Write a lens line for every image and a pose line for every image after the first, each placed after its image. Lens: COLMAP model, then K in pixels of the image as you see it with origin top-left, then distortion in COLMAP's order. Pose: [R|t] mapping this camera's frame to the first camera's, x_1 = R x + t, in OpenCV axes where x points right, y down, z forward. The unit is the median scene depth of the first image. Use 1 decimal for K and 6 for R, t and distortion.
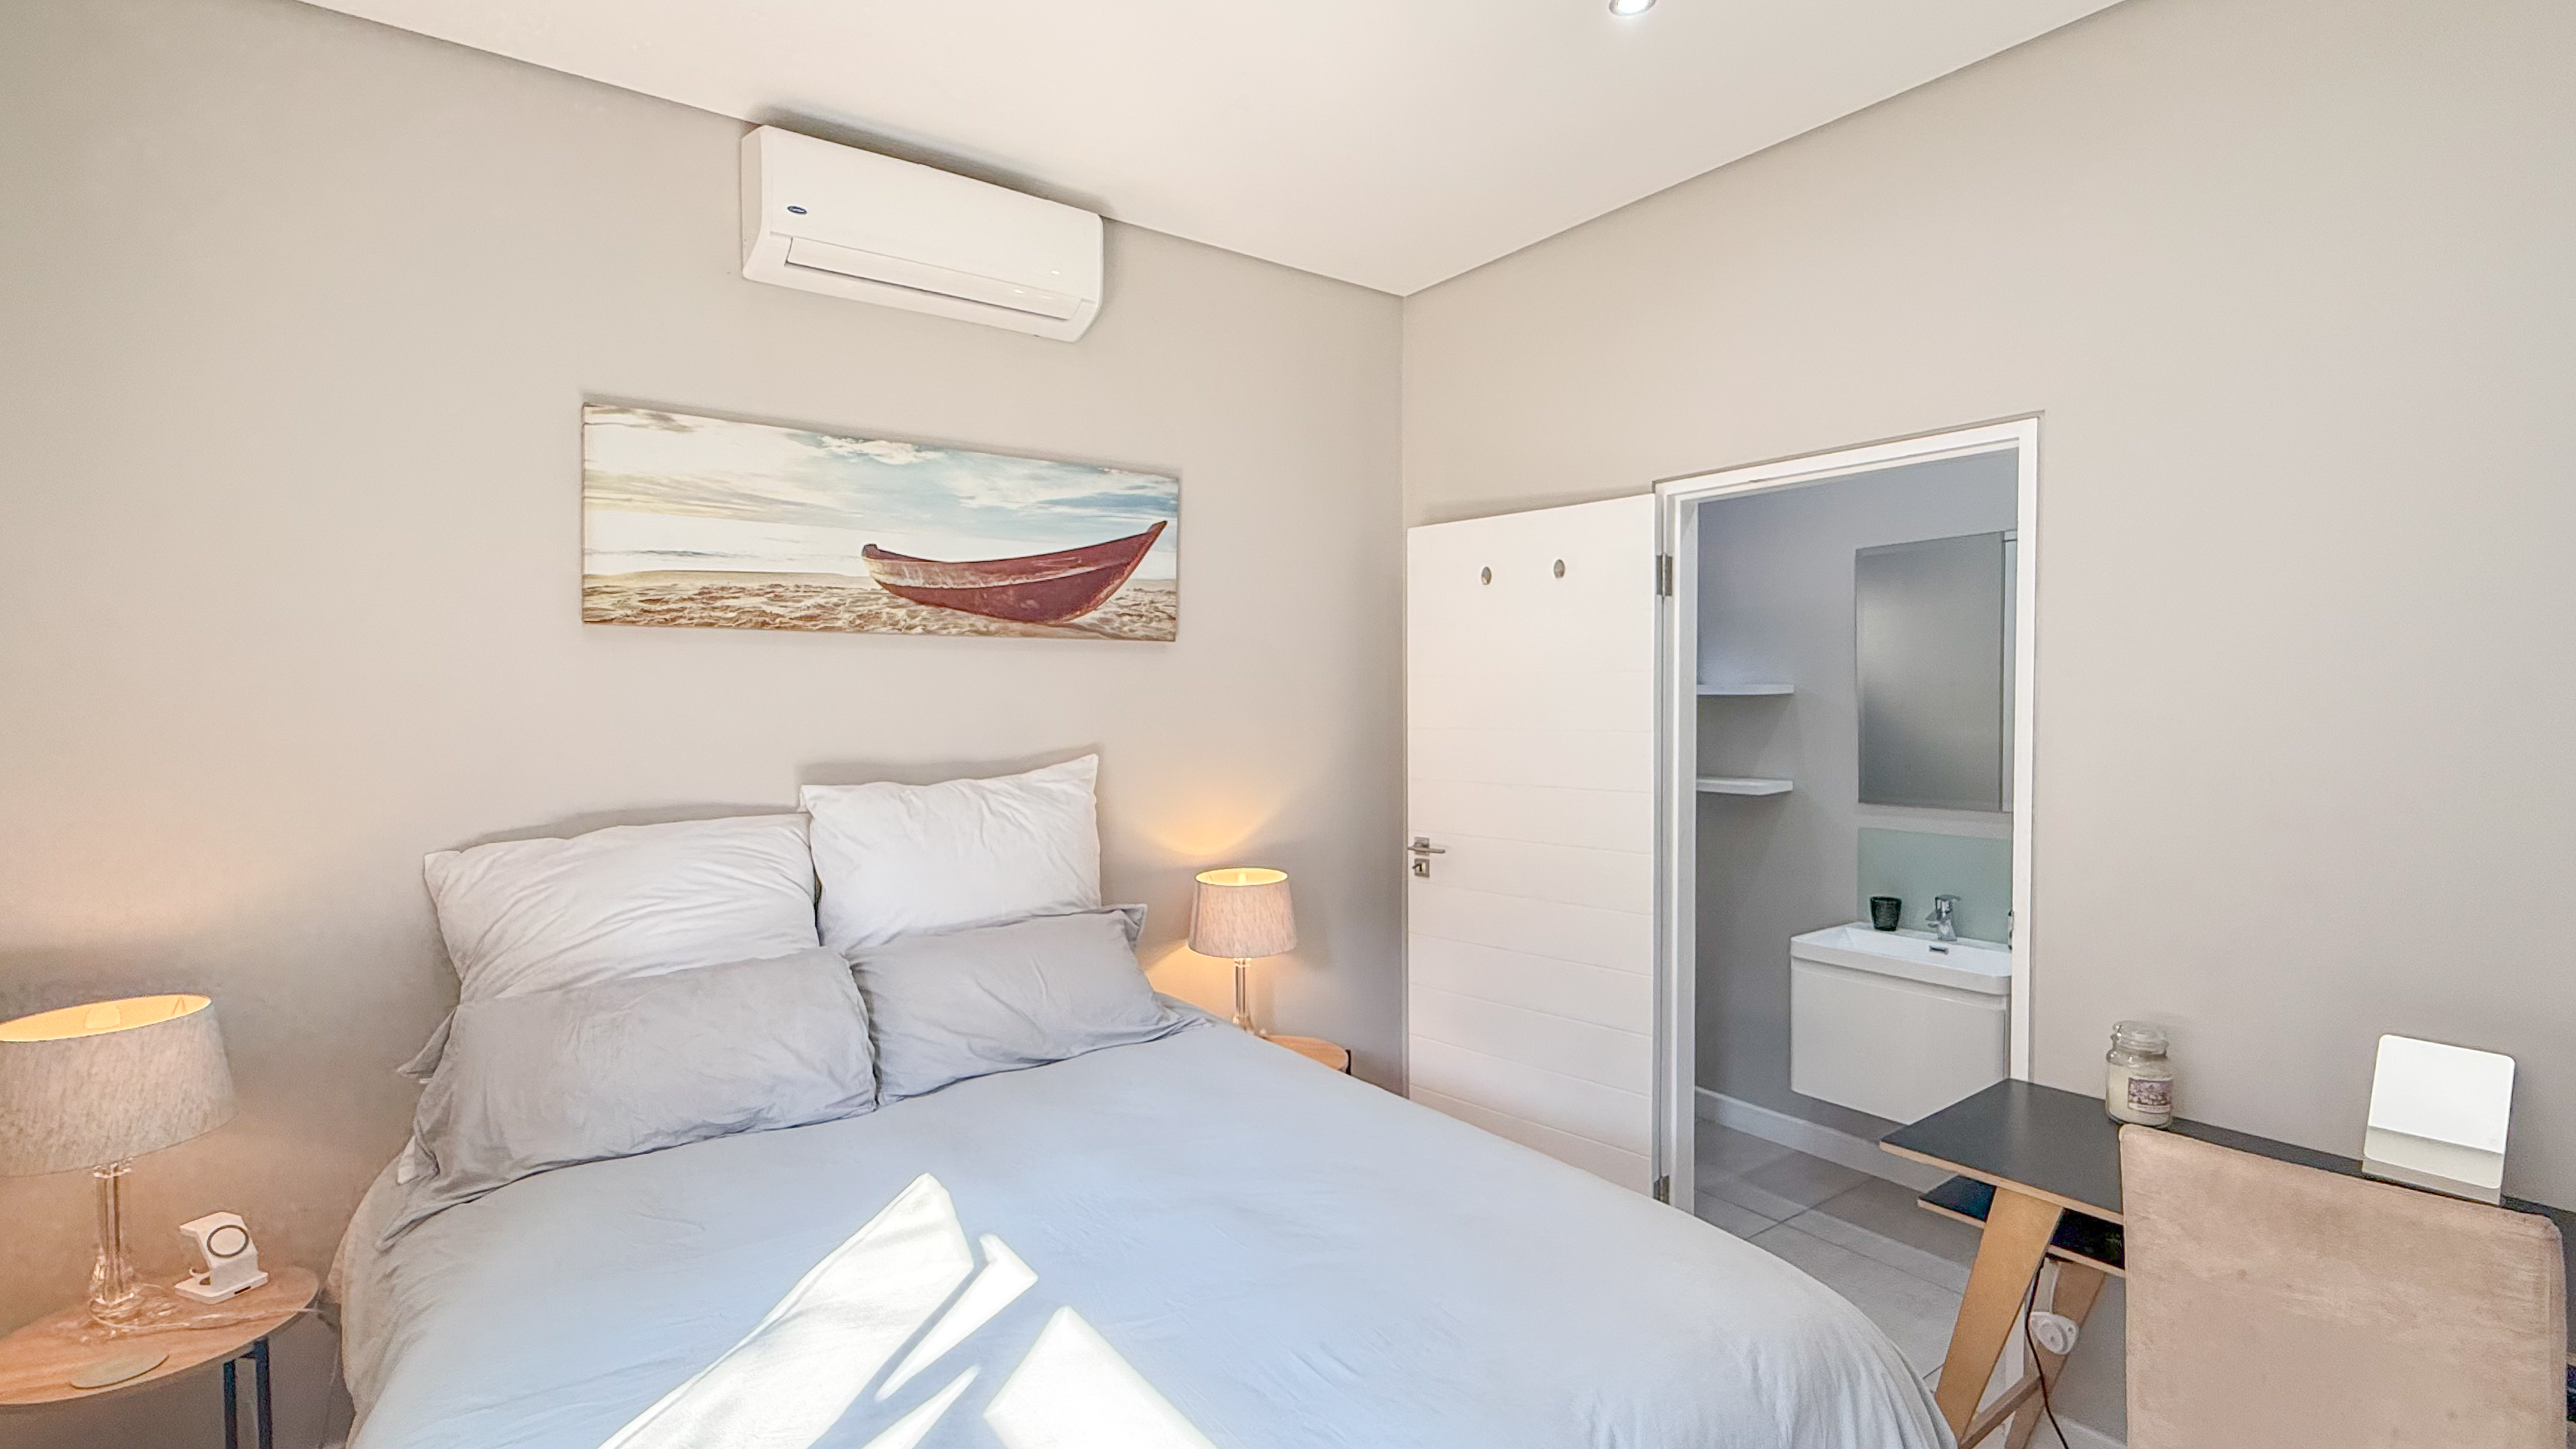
lens RADIAL K [[1187.1, 0, 1288.0], [0, 1187.1, 724.5], [0, 0, 1]] dist [0.002802, 0.000178]
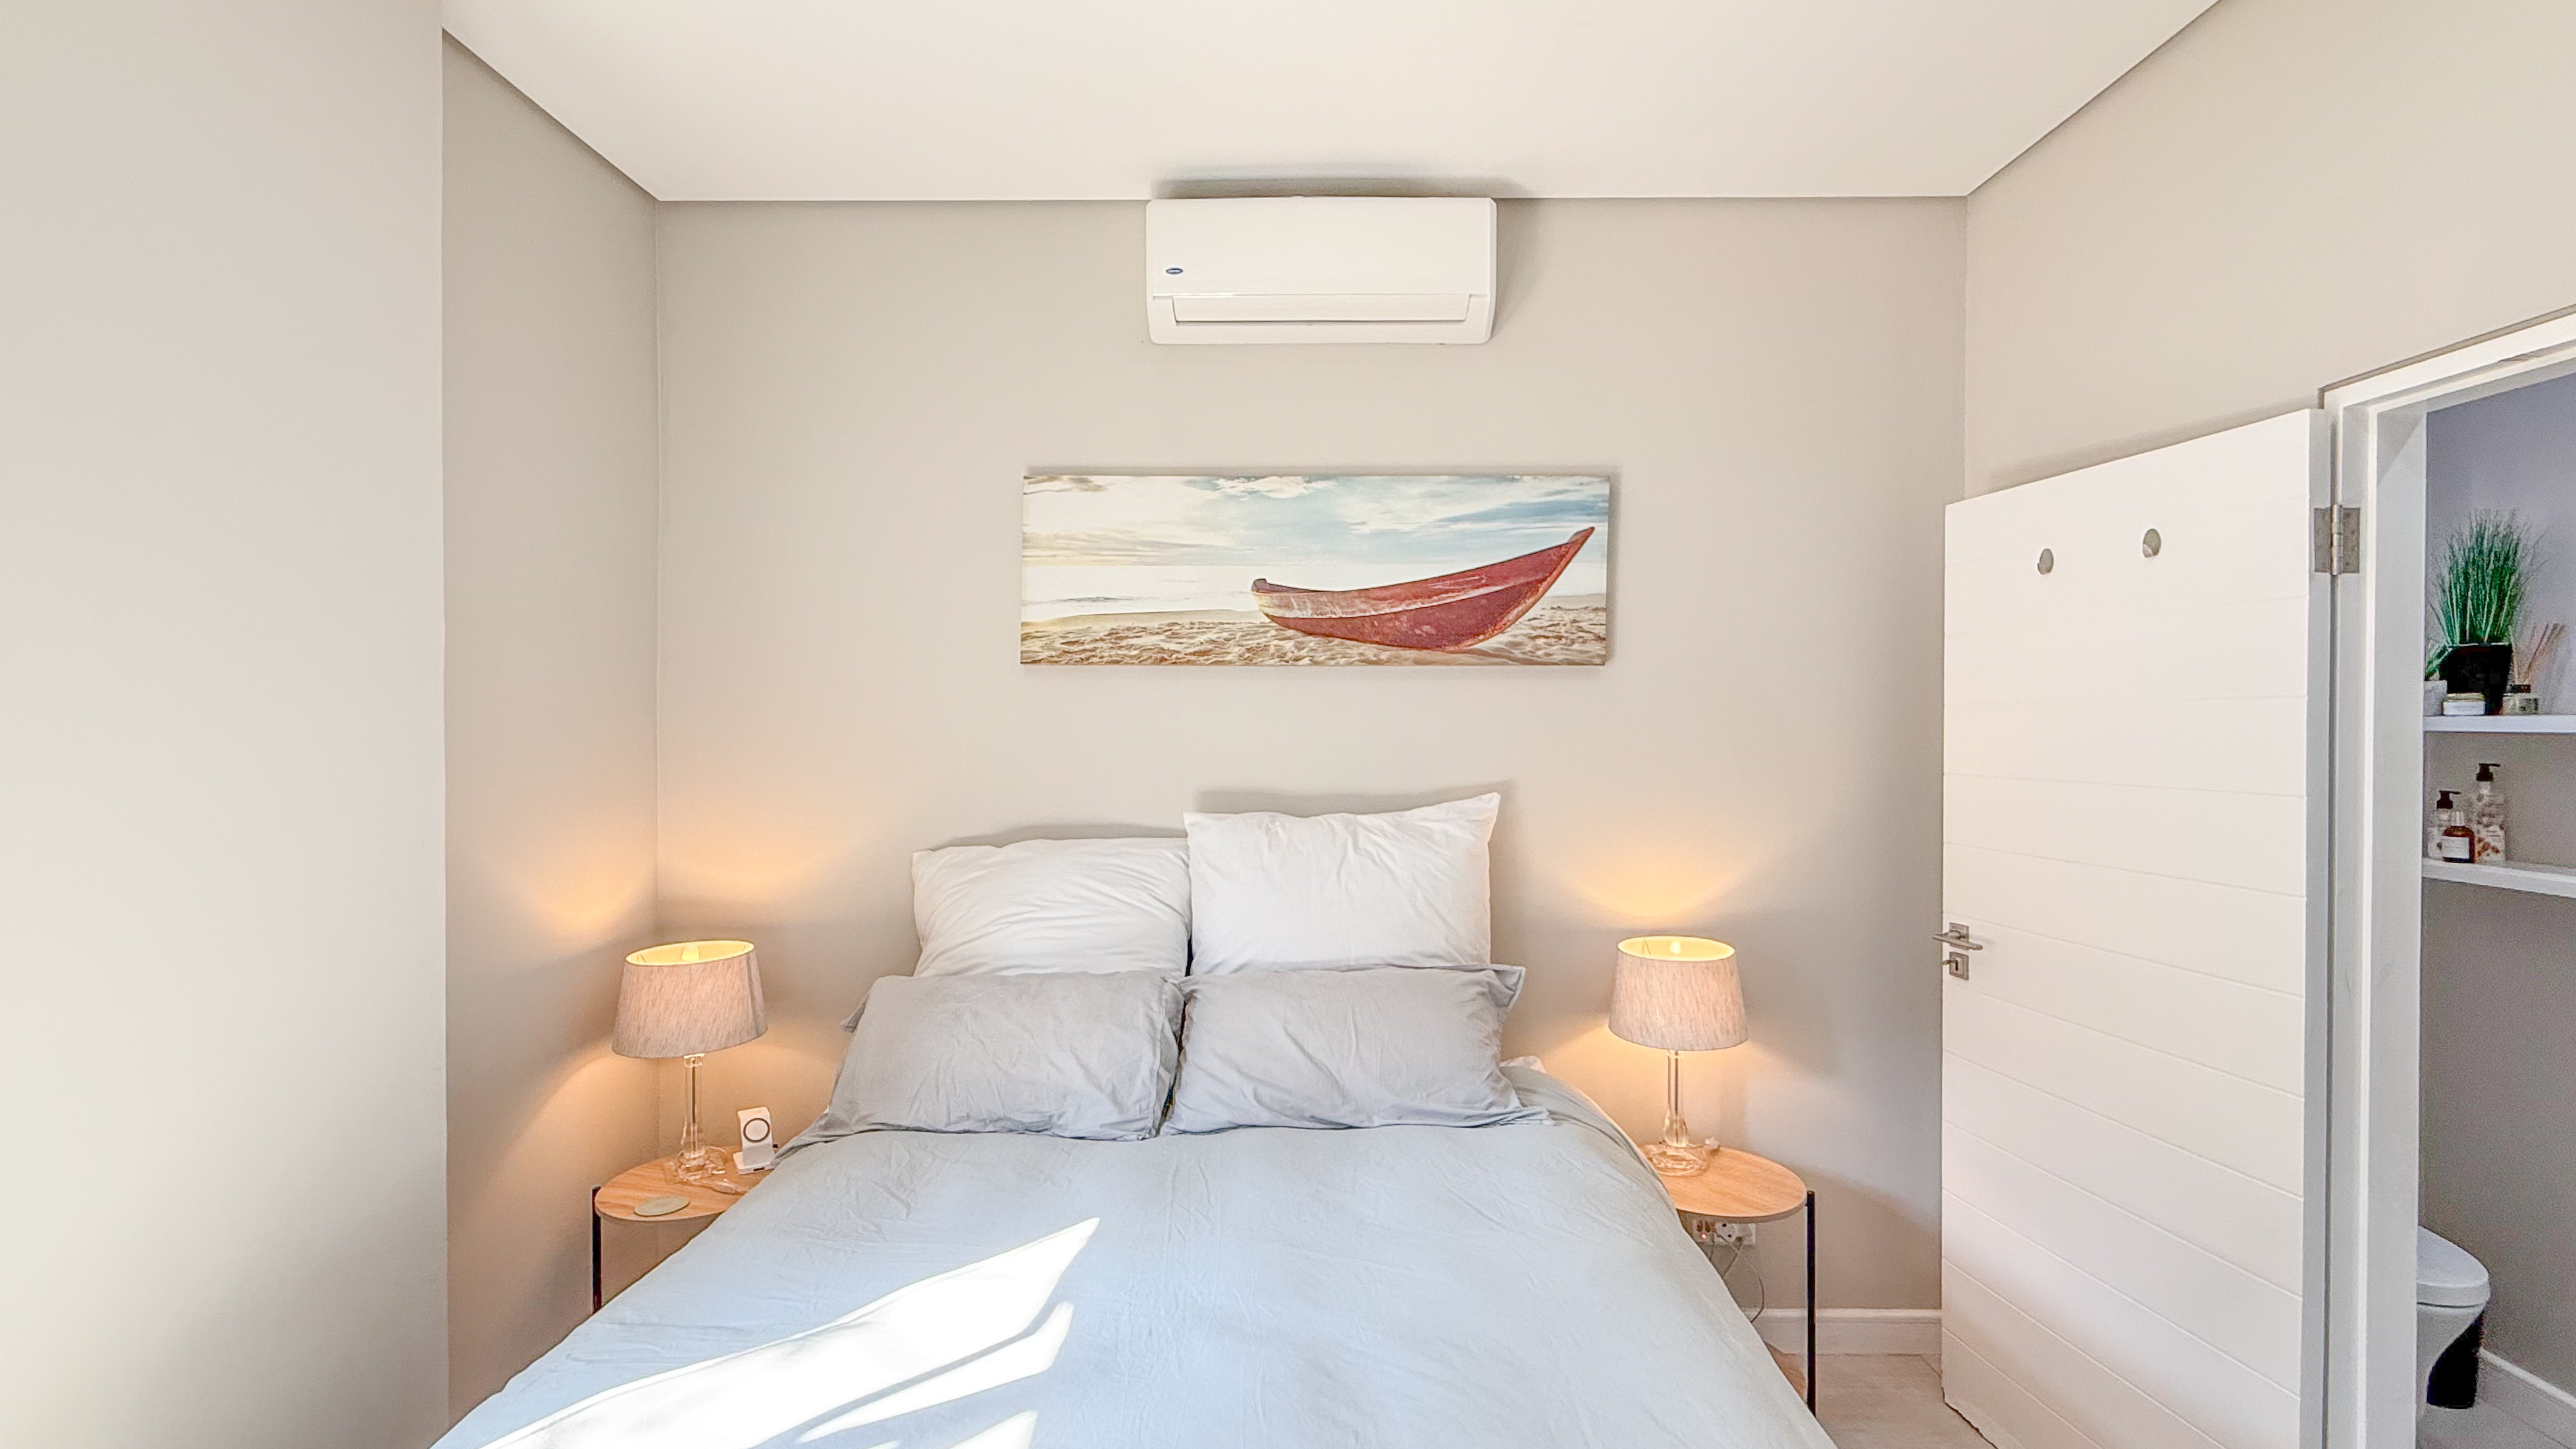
lens RADIAL K [[1169.0, 0, 1288.0], [0, 1169.0, 724.5], [0, 0, 1]] dist [-0.000206, -0.000199]
pose [[0.794054, 0.007834, -0.607797, 0.272580], [-0.018374, 0.999769, -0.011119, -0.015366], [0.607569, 0.019997, 0.794015, 0.213109]]
